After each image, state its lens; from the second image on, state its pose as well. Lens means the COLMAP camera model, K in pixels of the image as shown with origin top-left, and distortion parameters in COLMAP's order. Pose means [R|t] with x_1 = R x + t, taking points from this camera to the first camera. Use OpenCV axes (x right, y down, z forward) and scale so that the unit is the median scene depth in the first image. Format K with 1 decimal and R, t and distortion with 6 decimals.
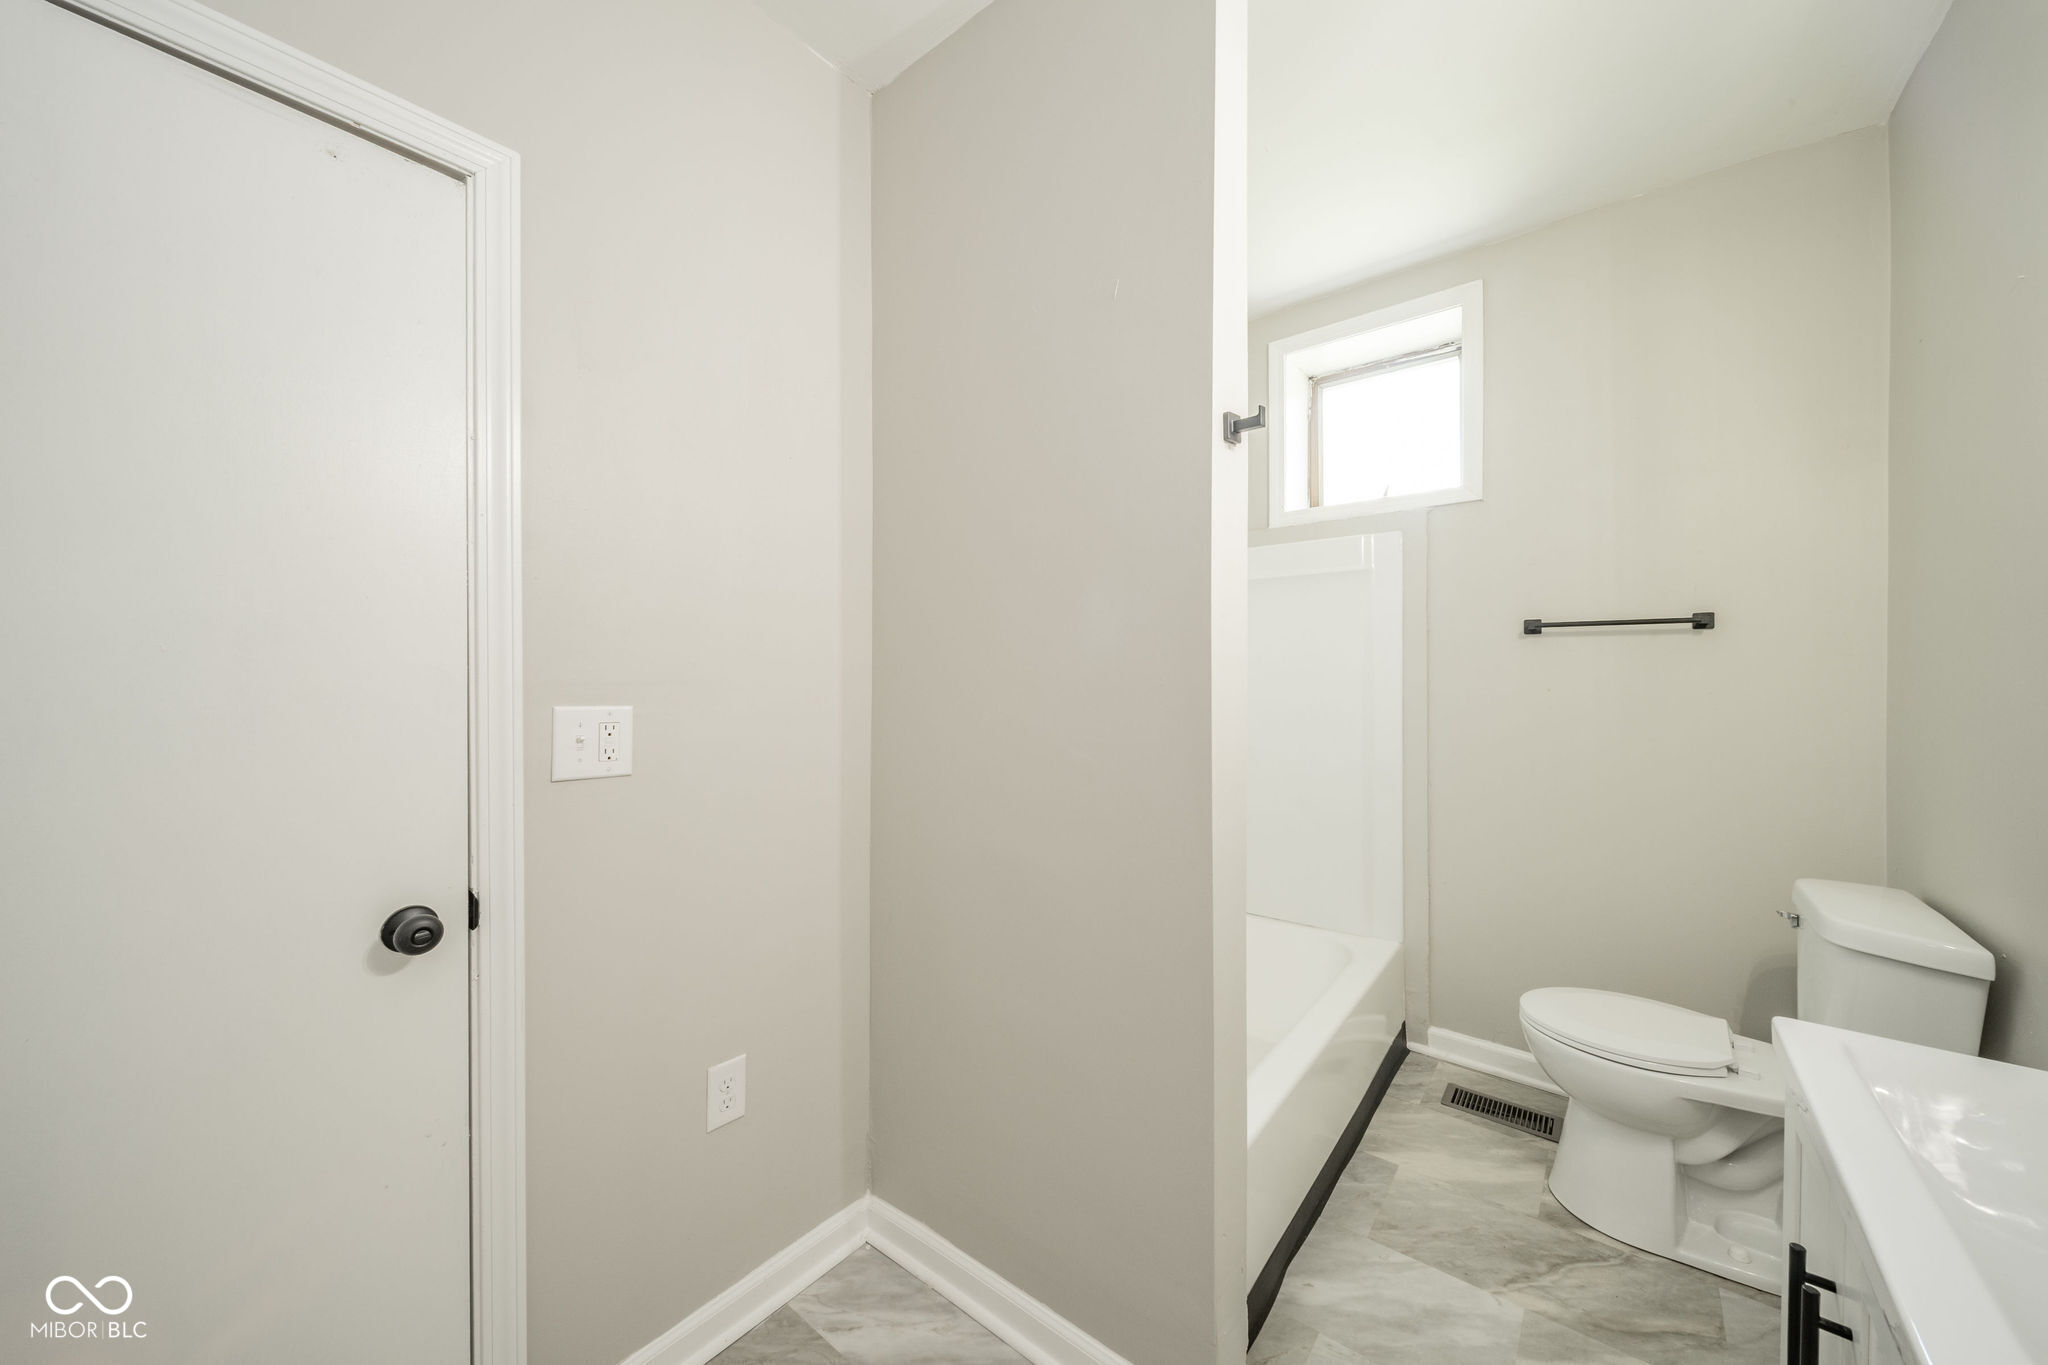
lens RADIAL K [[773.9, 0, 1027.0], [0, 773.9, 671.8], [0, 0, 1]] dist [0.000736, -0.000056]
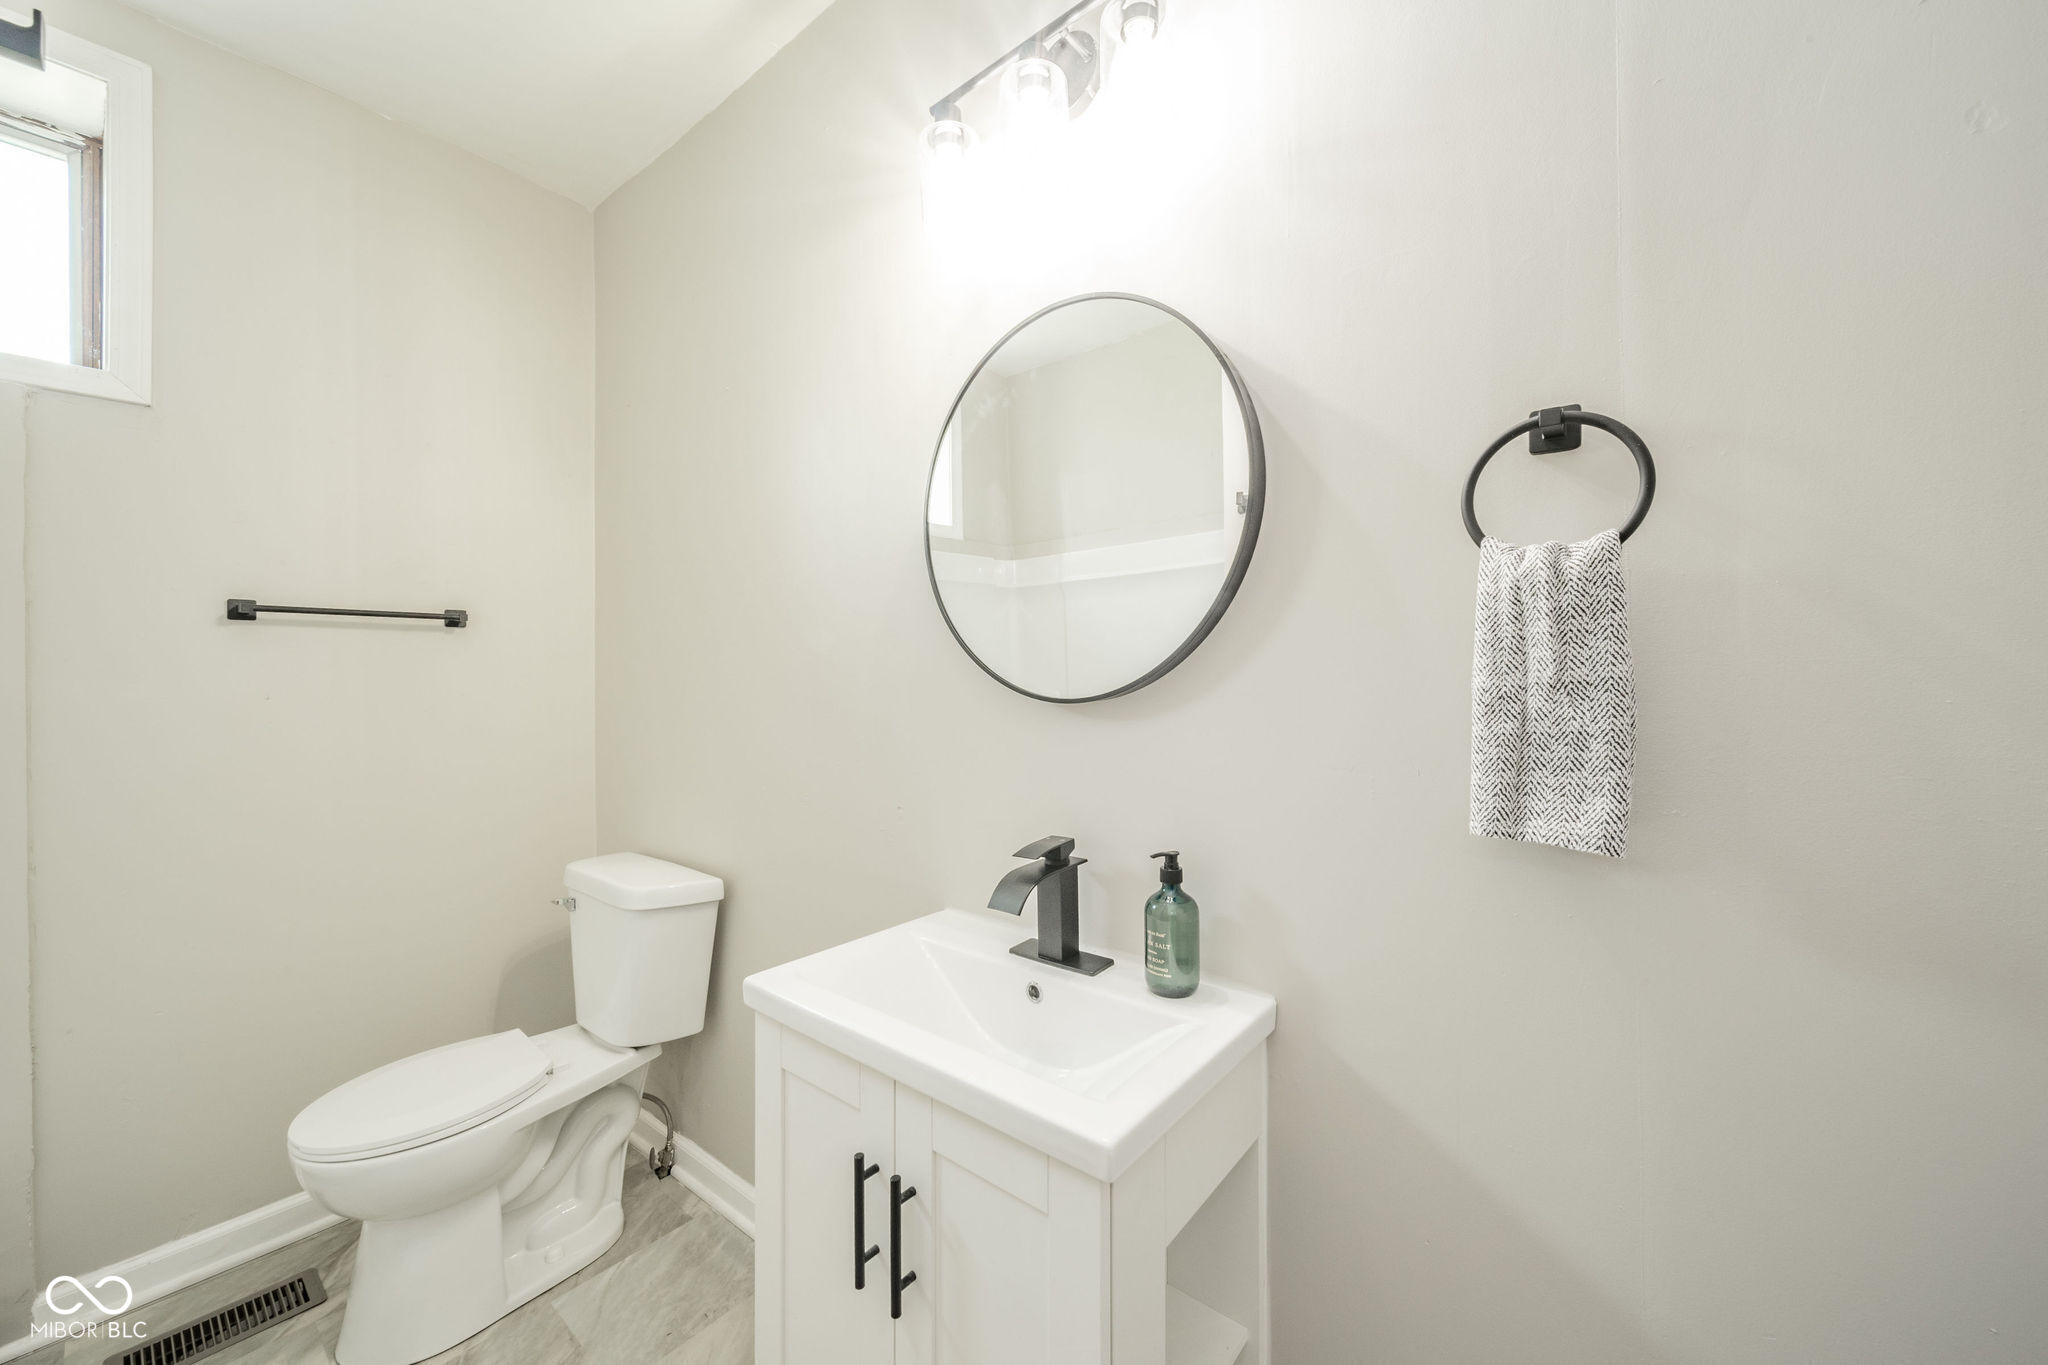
lens RADIAL K [[773.9, 0, 1027.0], [0, 773.9, 671.8], [0, 0, 1]] dist [0.000736, -0.000056]
pose [[-0.014433, 0.007398, 0.999868, -0.088109], [0.009960, 0.999924, -0.007255, 0.014879], [-0.999846, 0.009854, -0.014505, 0.383202]]
